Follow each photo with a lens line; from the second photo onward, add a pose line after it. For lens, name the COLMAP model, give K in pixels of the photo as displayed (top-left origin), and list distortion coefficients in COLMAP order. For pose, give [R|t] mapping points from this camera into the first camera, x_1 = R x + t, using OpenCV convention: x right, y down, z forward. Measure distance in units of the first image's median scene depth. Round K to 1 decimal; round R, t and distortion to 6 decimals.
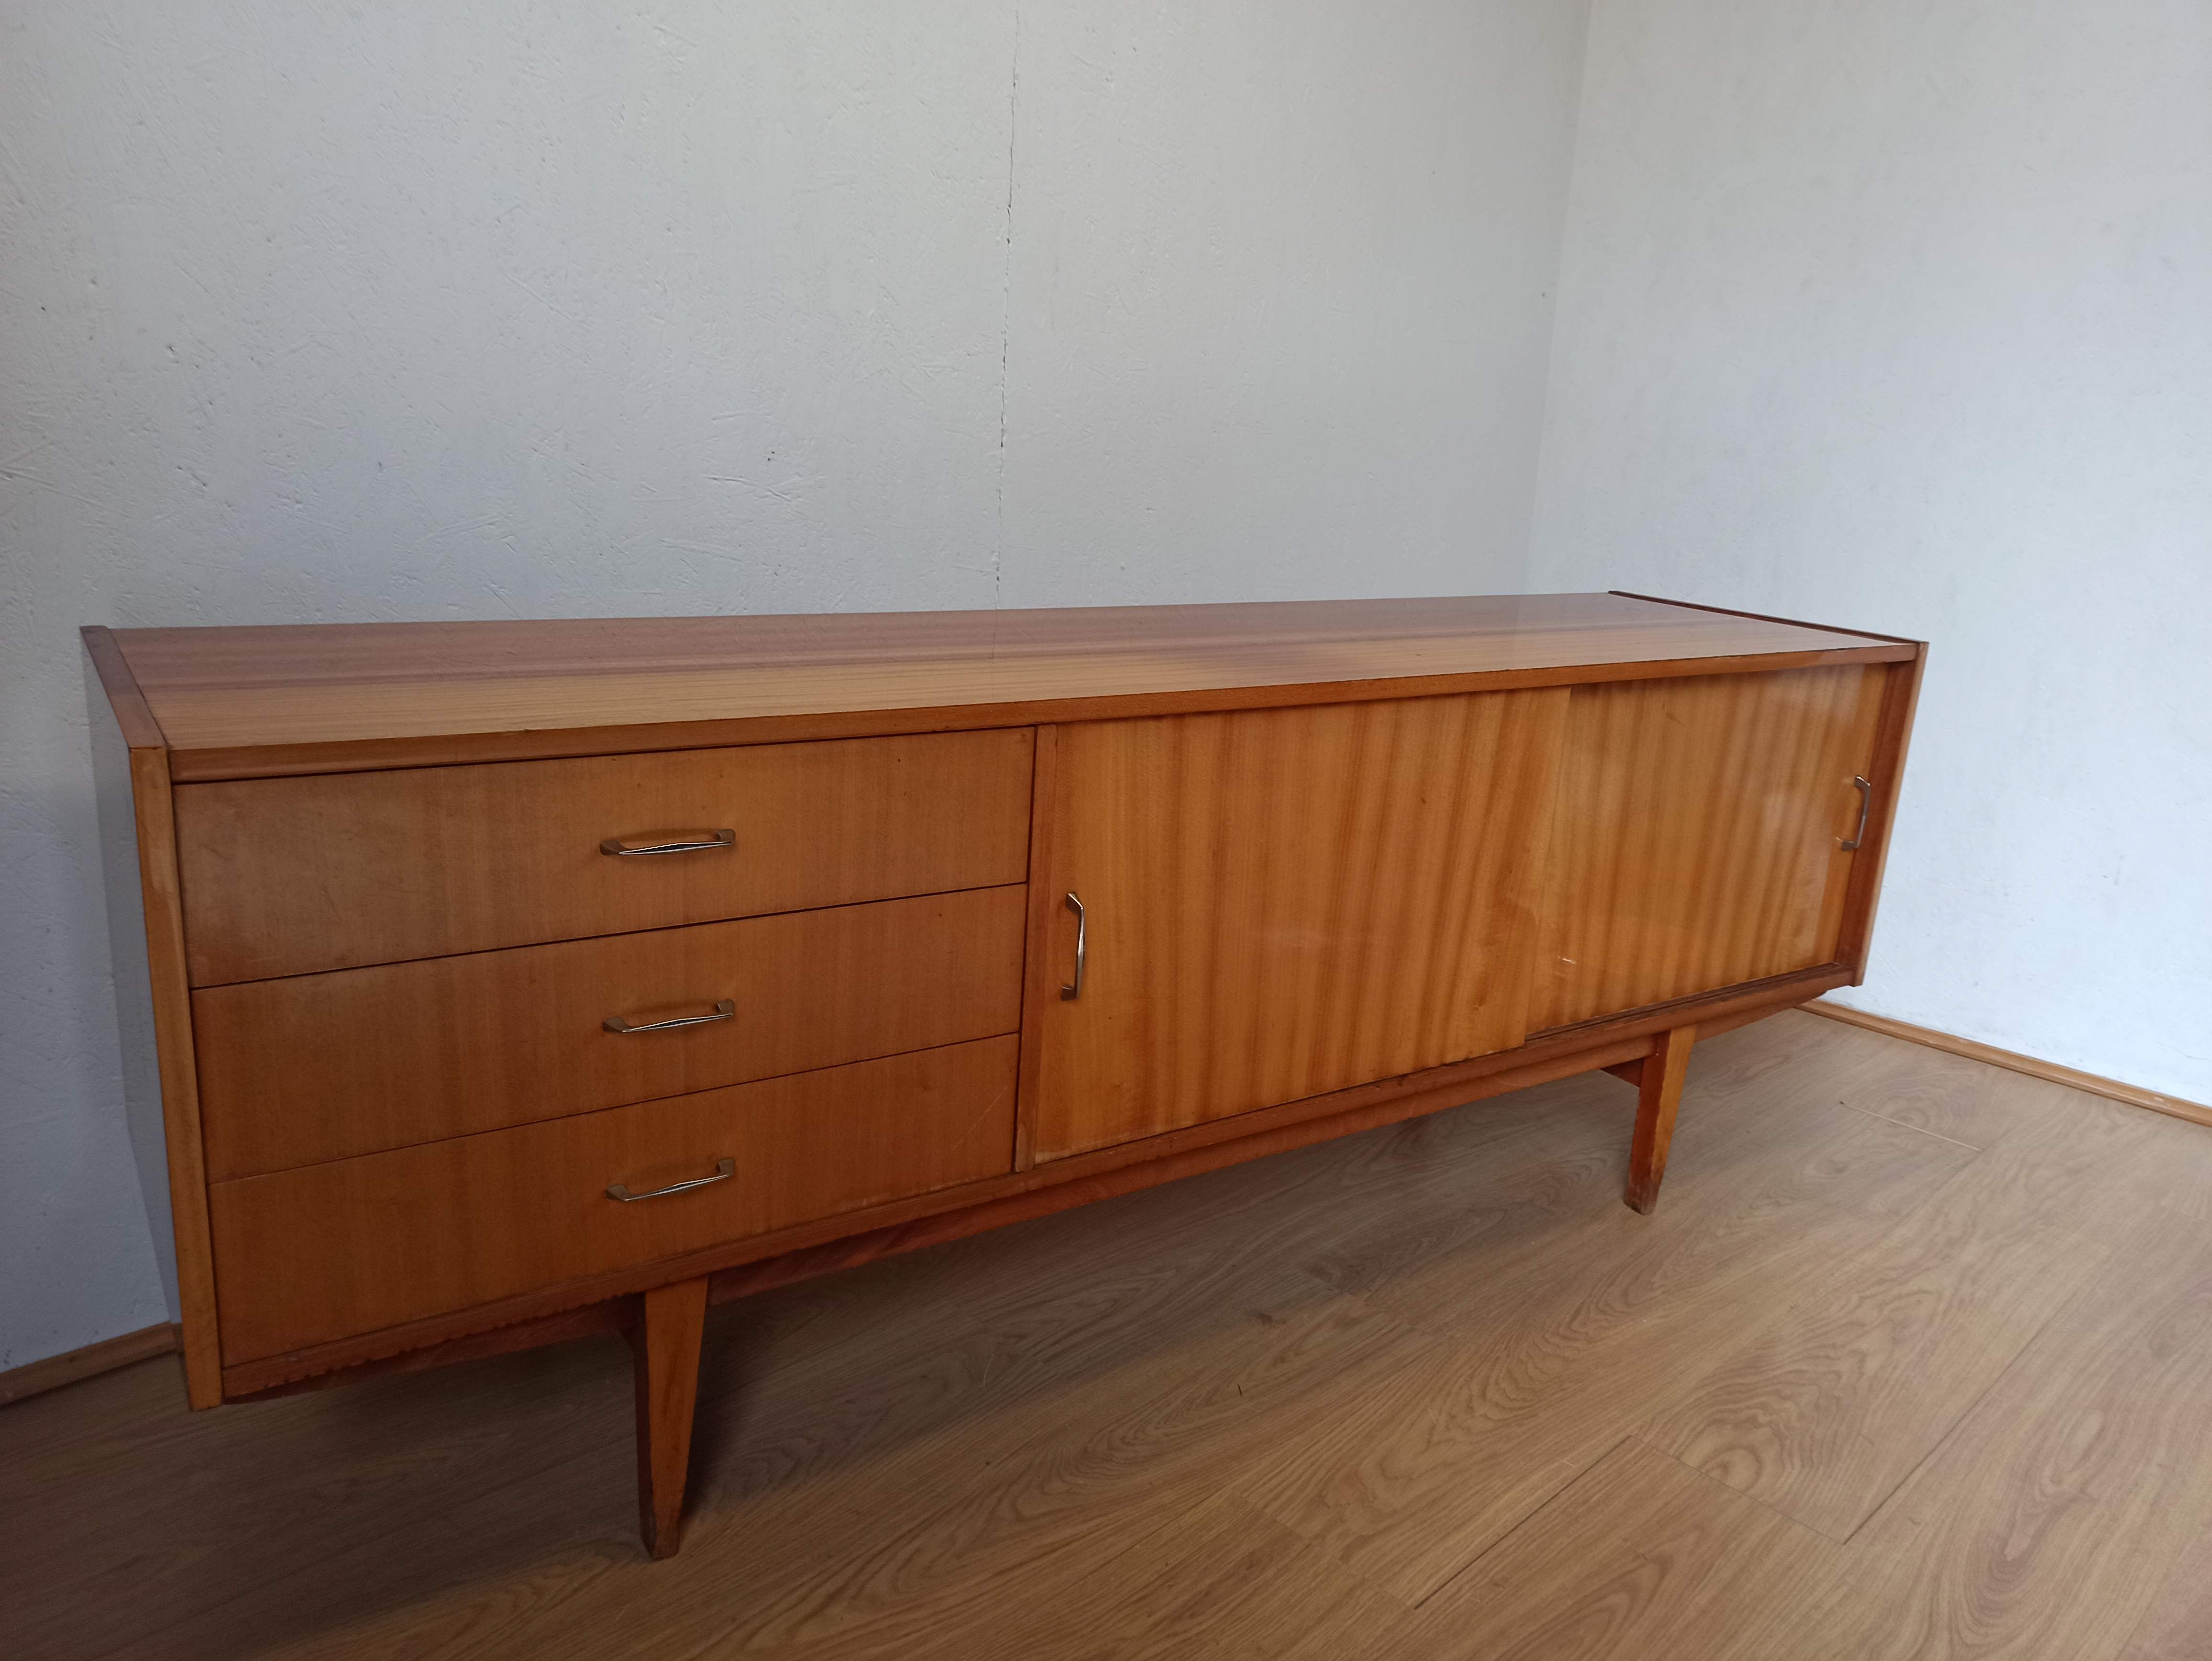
lens RADIAL K [[1655.4, 0, 1106.0], [0, 1655.4, 830.5], [0, 0, 1]] dist [0.028046, -0.012283]
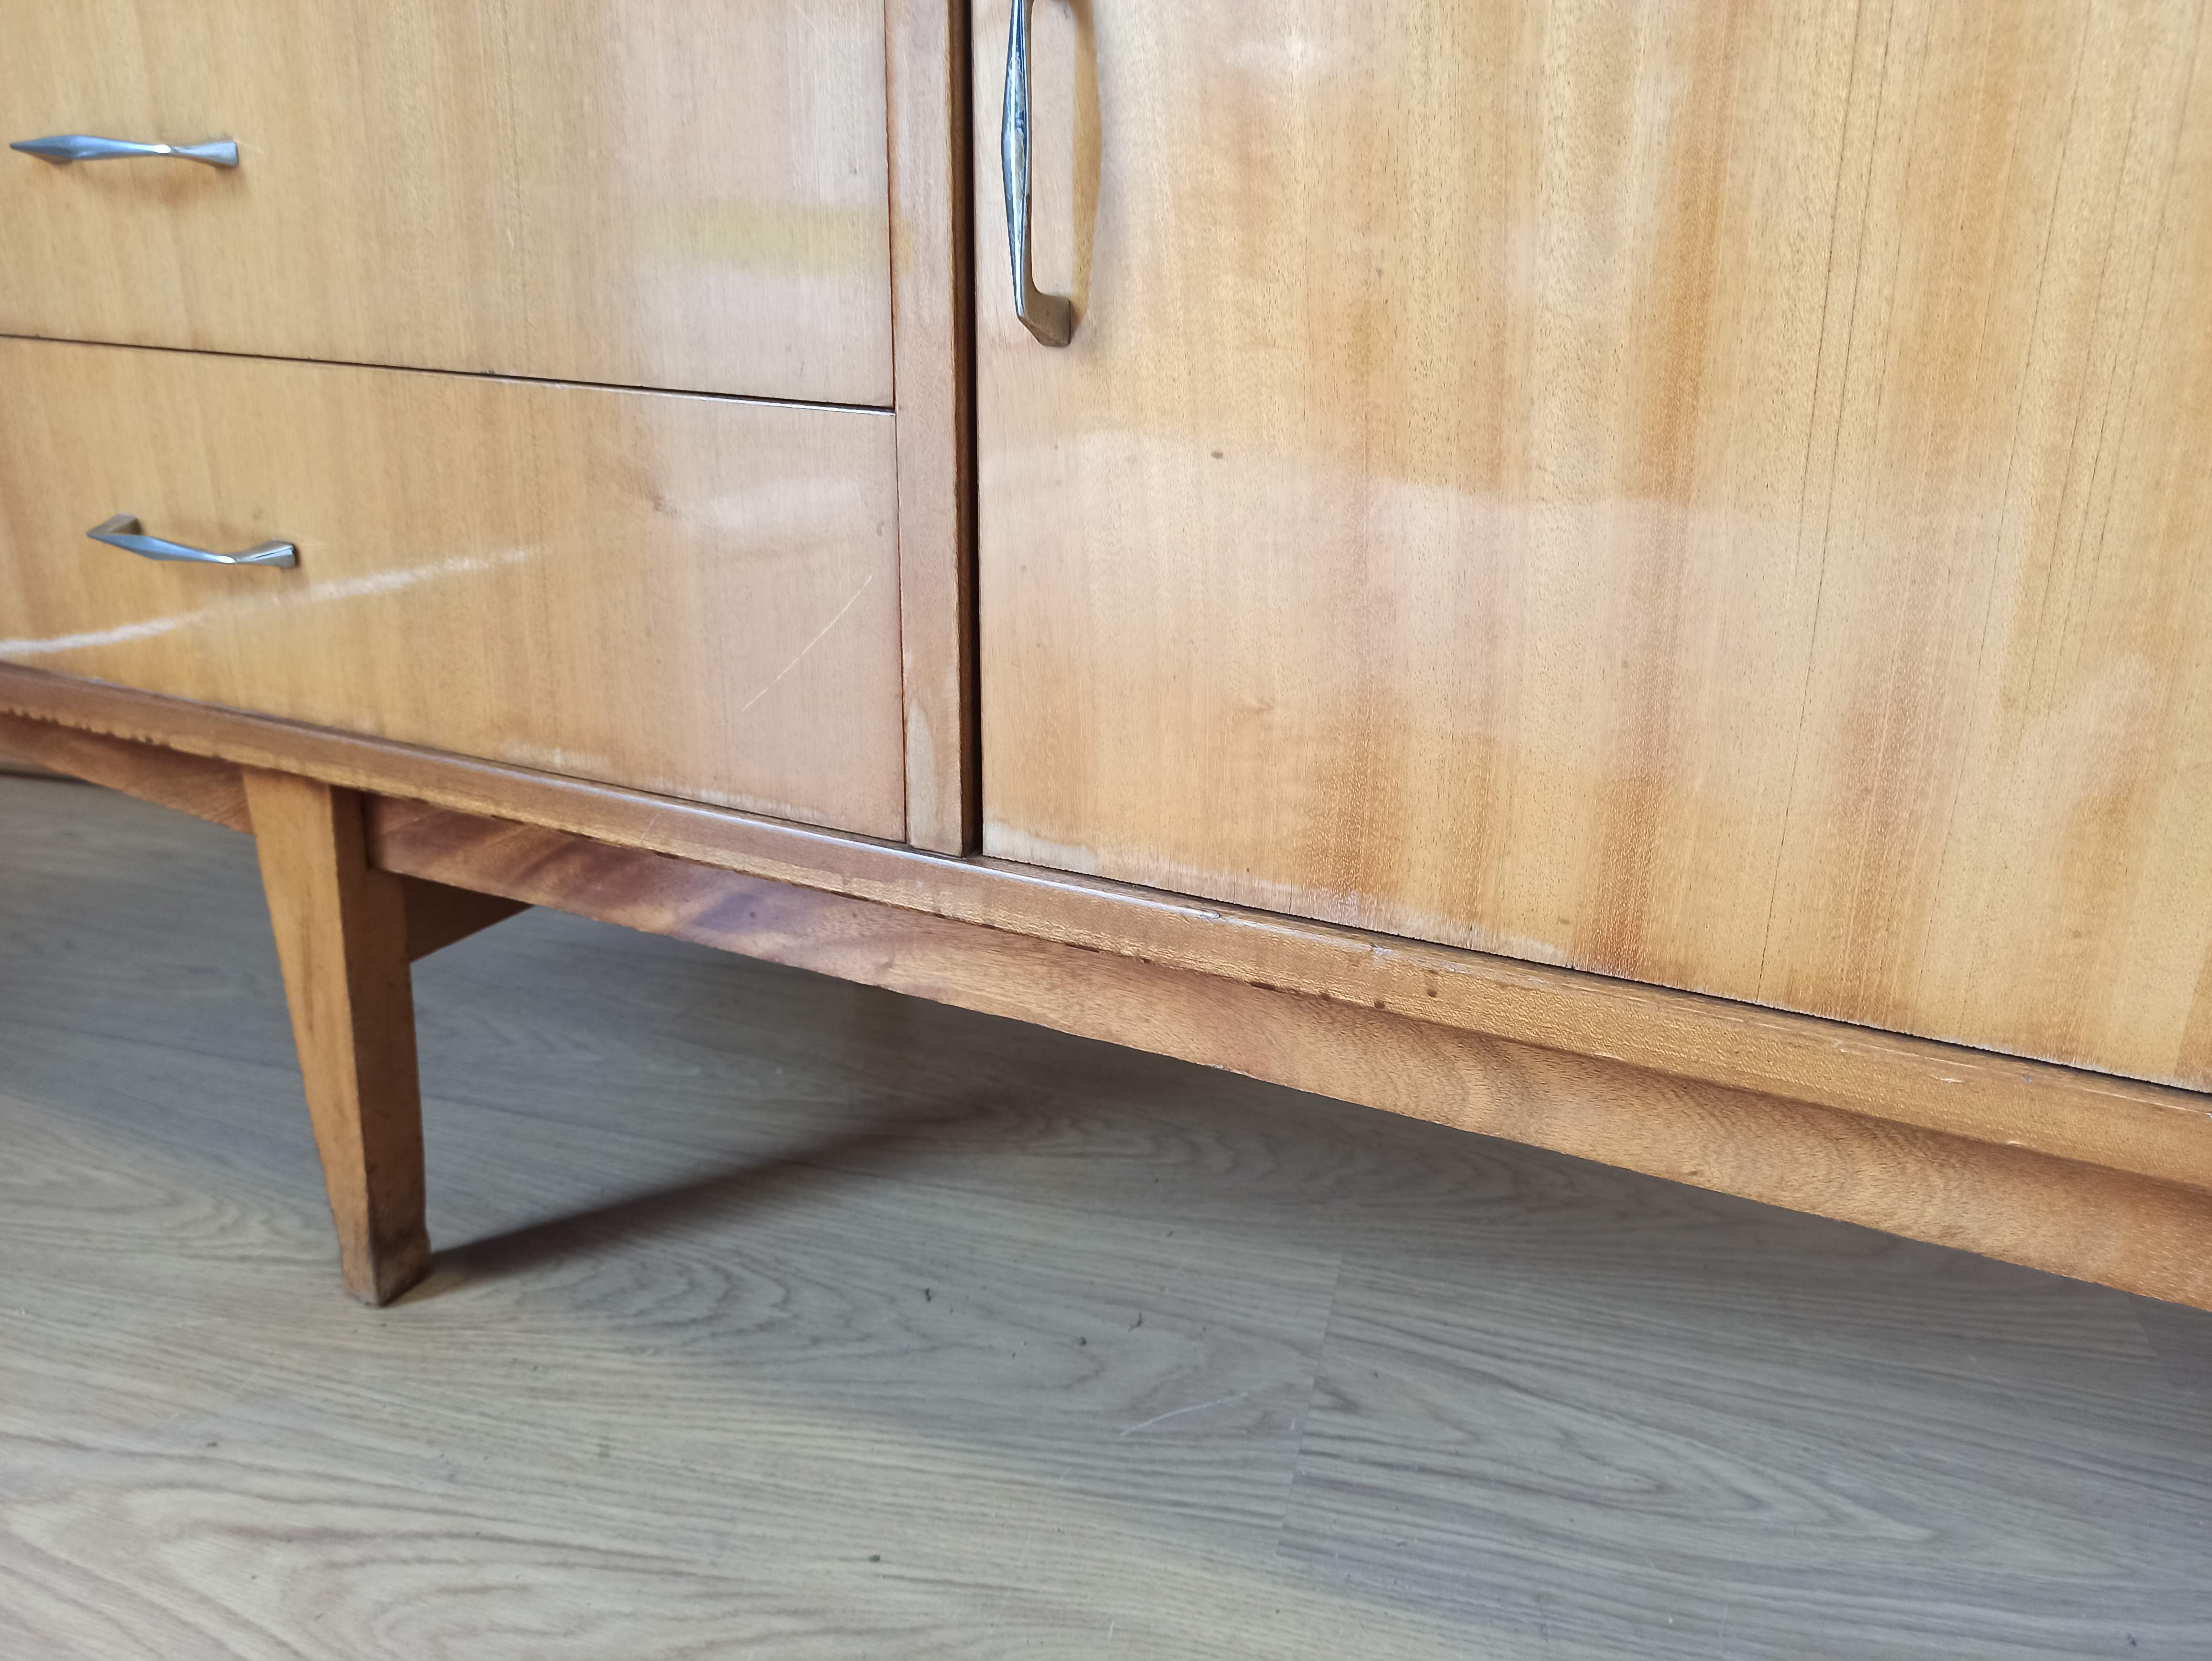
lens RADIAL K [[1678.3, 0, 1102.5], [0, 1678.3, 842.3], [0, 0, 1]] dist [0.065046, -0.091825]
pose [[0.497784, 0.256274, -0.828574, 0.246526], [-0.211118, 0.962416, 0.170838, 0.125661], [0.841214, 0.089887, 0.533179, 0.782858]]
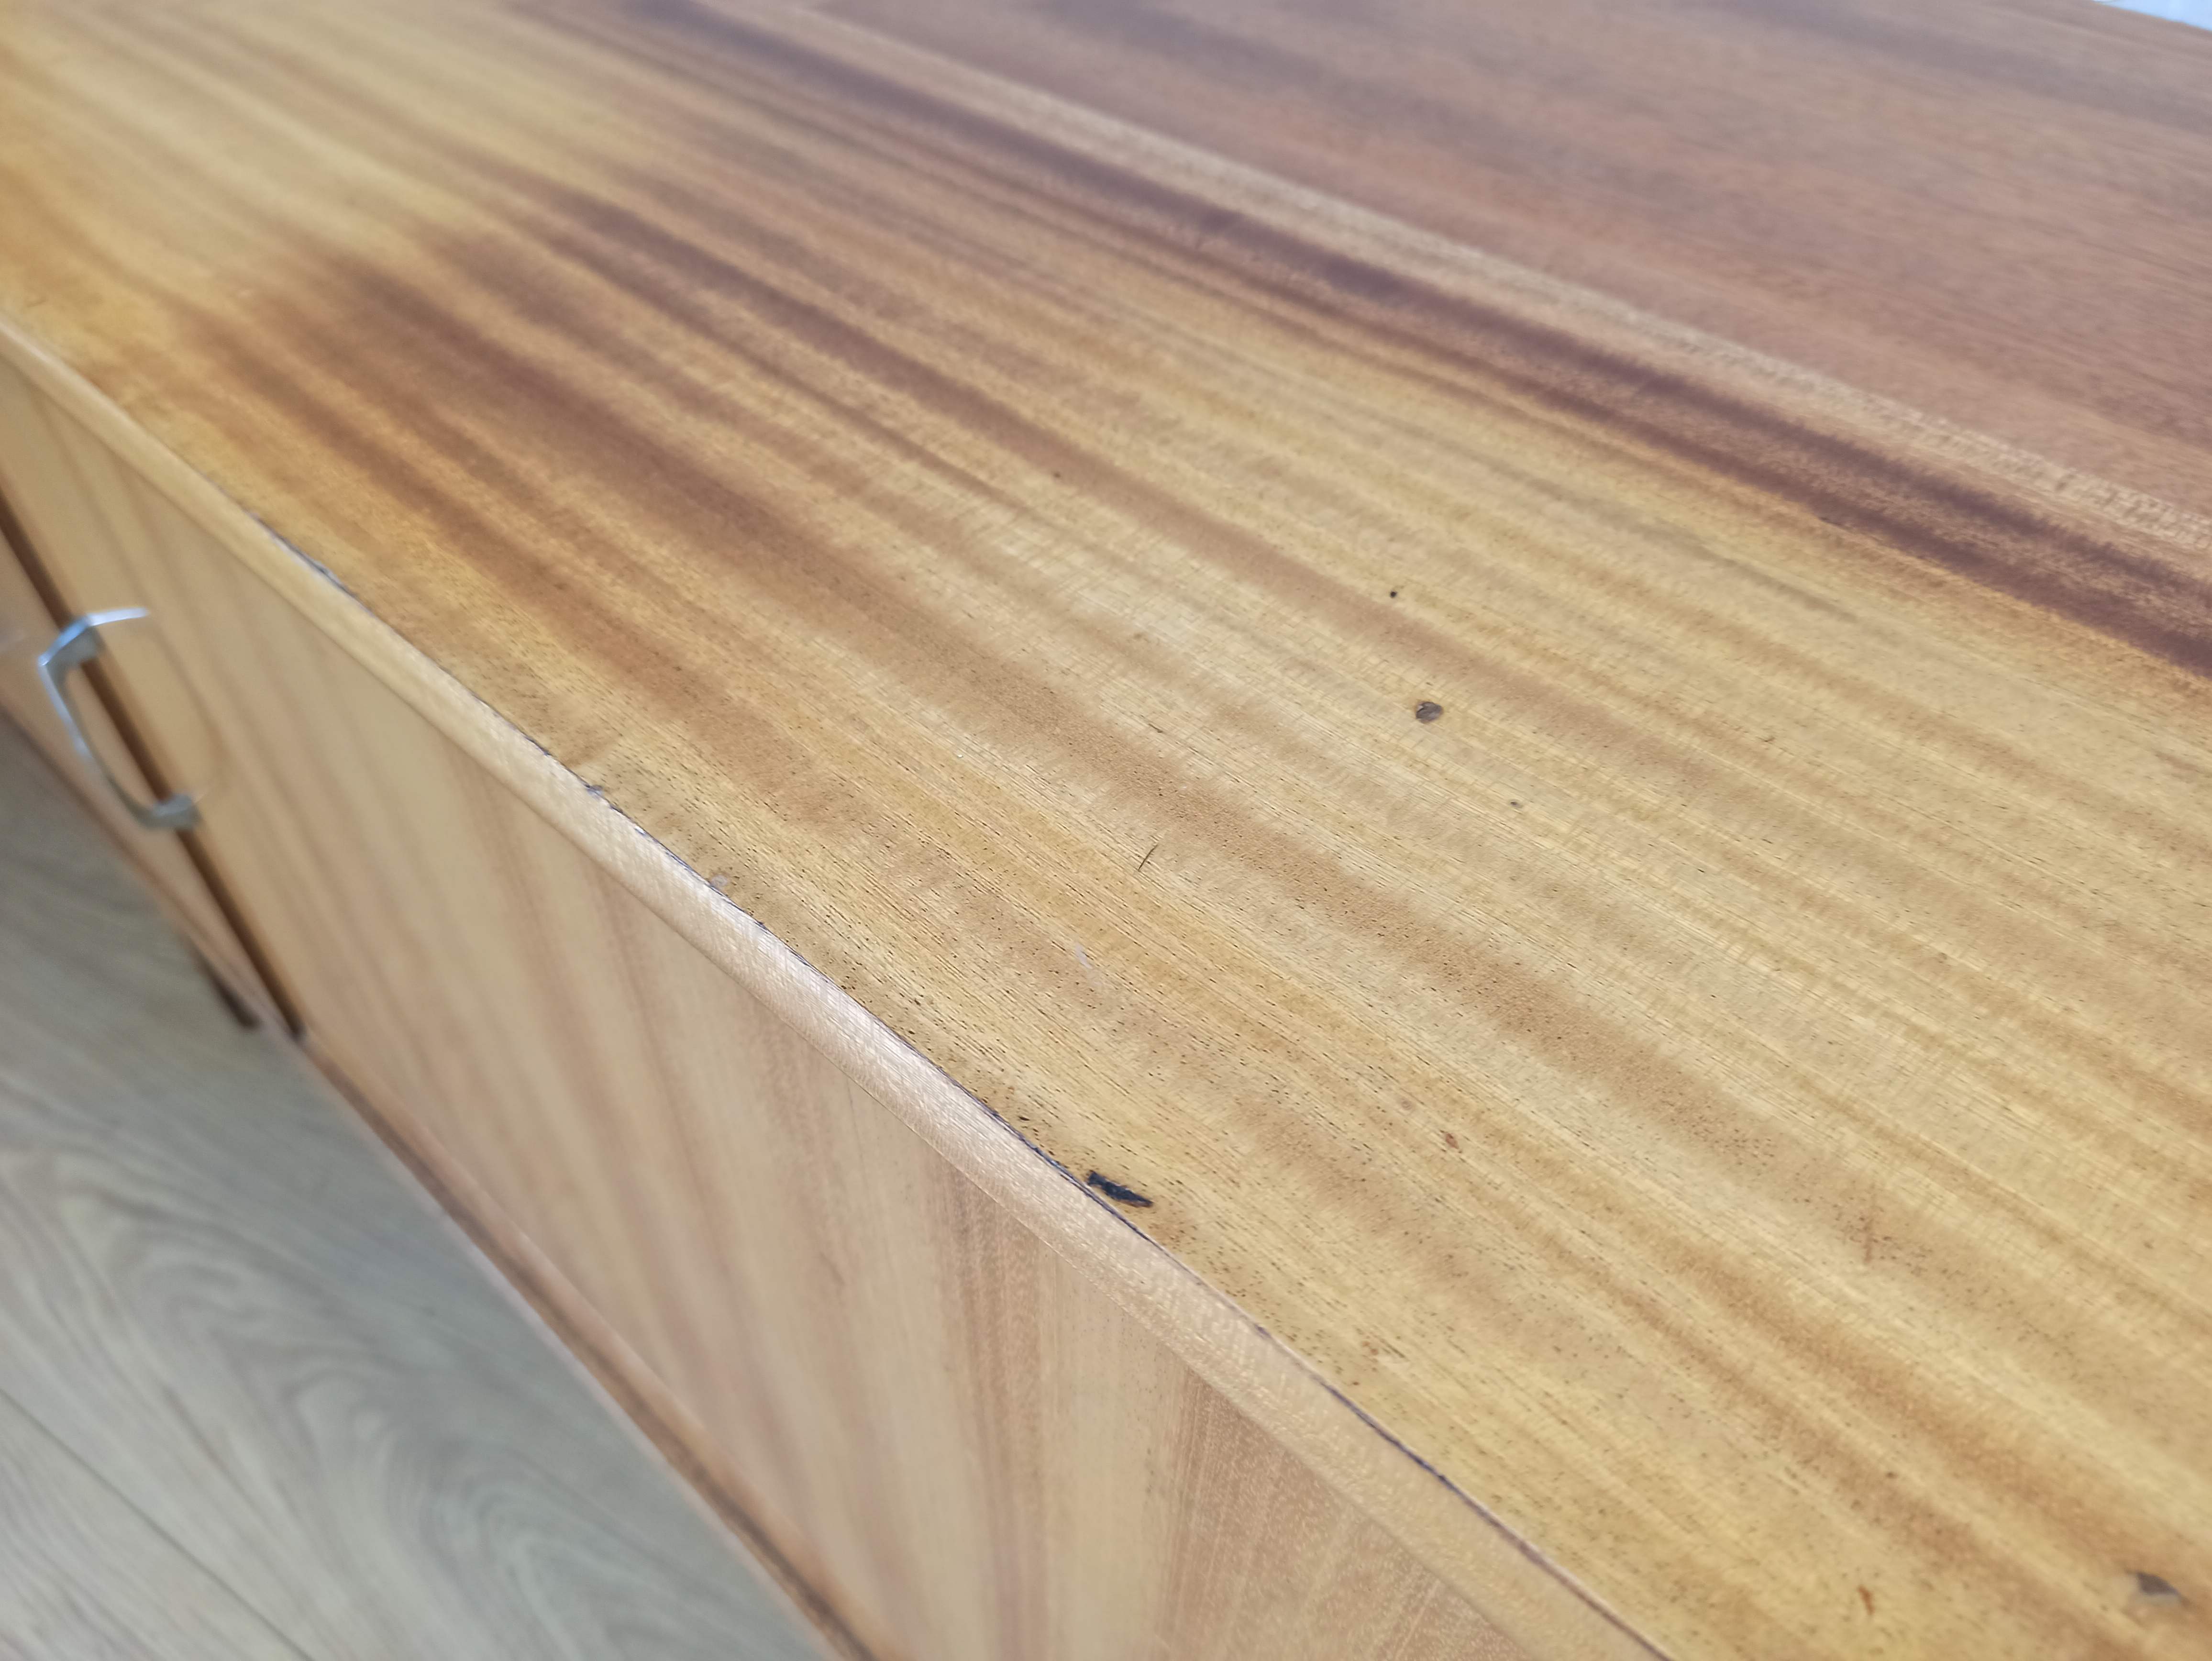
lens RADIAL K [[1655.4, 0, 1106.0], [0, 1655.4, 830.5], [0, 0, 1]] dist [0.028046, -0.012283]
pose [[0.214088, 0.641535, -0.736613, 0.337697], [-0.222537, 0.766300, 0.602712, -0.209182], [0.951128, 0.034890, 0.306821, 1.009441]]
